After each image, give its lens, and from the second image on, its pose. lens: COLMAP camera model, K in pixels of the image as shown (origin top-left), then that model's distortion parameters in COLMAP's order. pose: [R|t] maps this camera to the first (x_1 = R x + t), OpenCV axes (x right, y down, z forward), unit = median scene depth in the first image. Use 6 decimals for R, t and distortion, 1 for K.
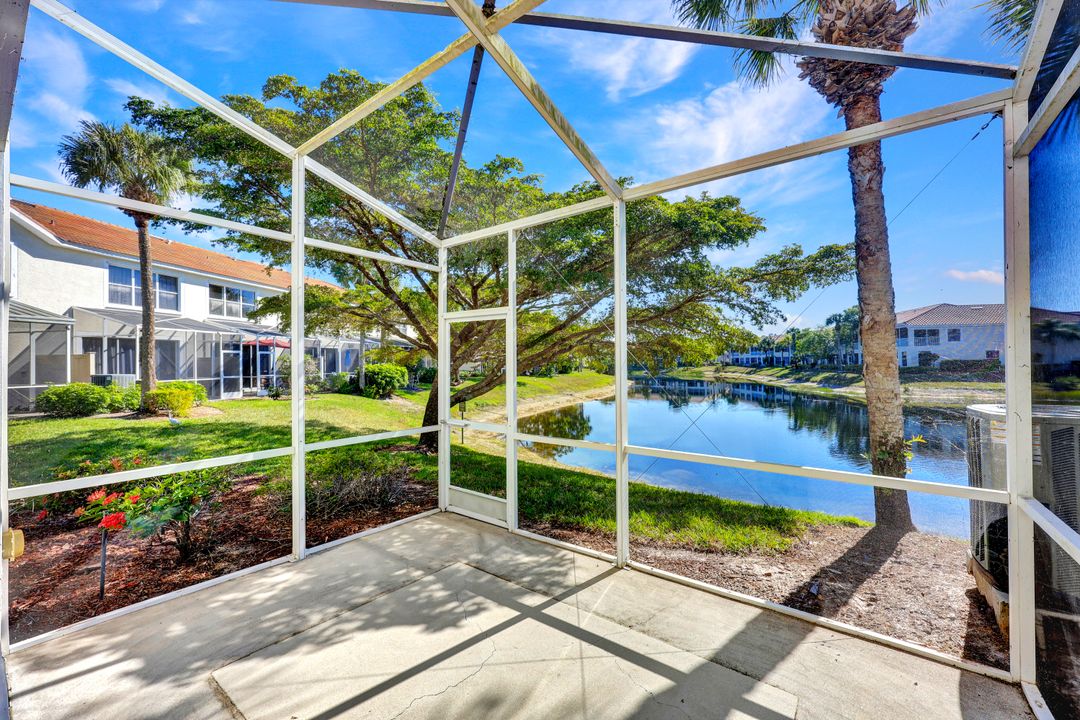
lens RADIAL K [[432.3, 0, 544.9], [0, 432.3, 365.3], [0, 0, 1]] dist [0.000723, 0.000621]
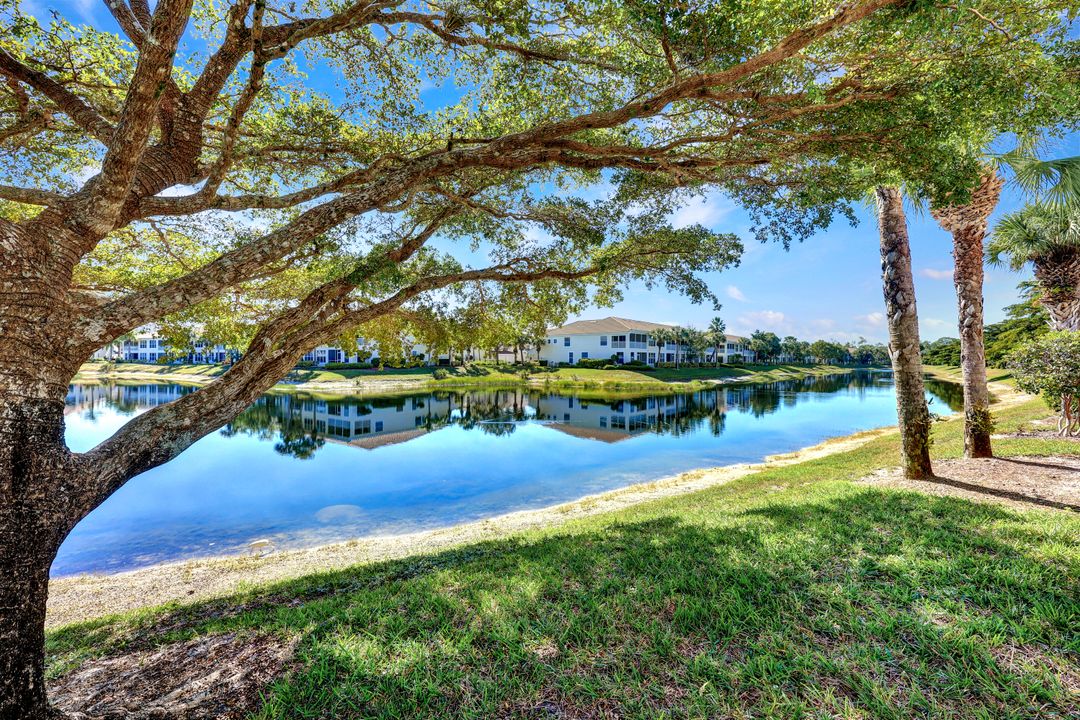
lens RADIAL K [[432.3, 0, 533.5], [0, 432.3, 358.6], [0, 0, 1]] dist [0.000723, 0.000621]
pose [[0.356434, 0.015244, 0.934196, -1.071430], [-0.003034, 0.999881, -0.015158, 0.103375], [-0.934316, 0.002568, 0.356437, 2.153420]]
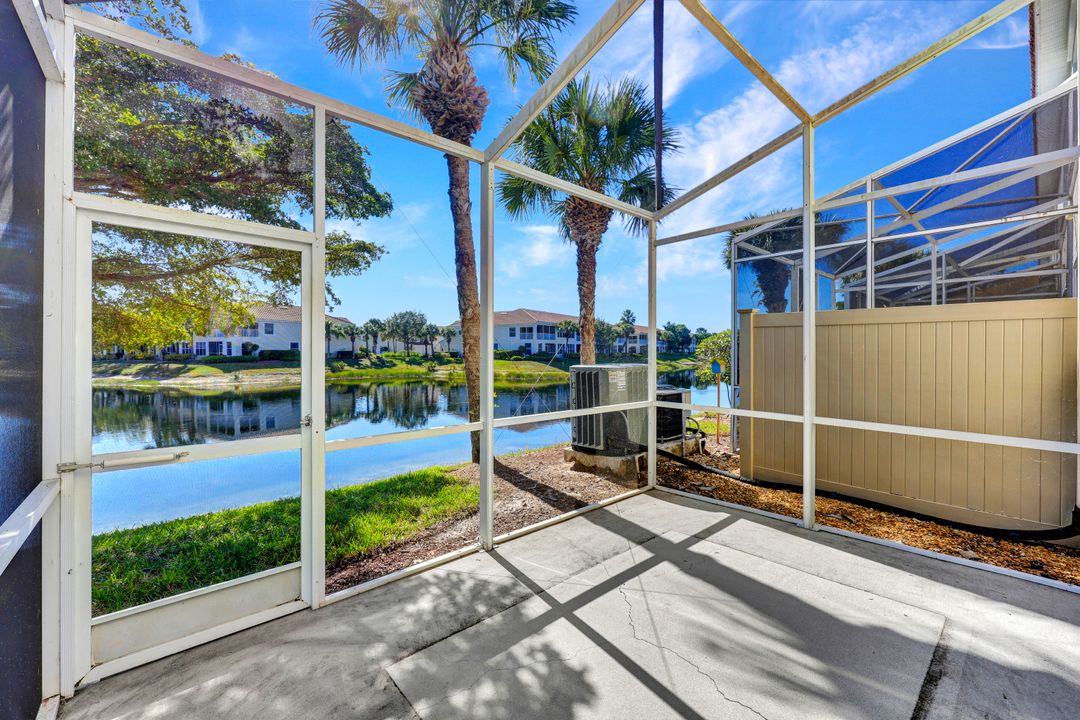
lens RADIAL K [[432.3, 0, 539.5], [0, 432.3, 361.2], [0, 0, 1]] dist [0.000723, 0.000621]
pose [[0.212377, -0.014398, 0.977082, -0.700703], [0.002336, 0.999896, 0.014226, 0.042868], [-0.977185, -0.000739, 0.212389, 0.677851]]
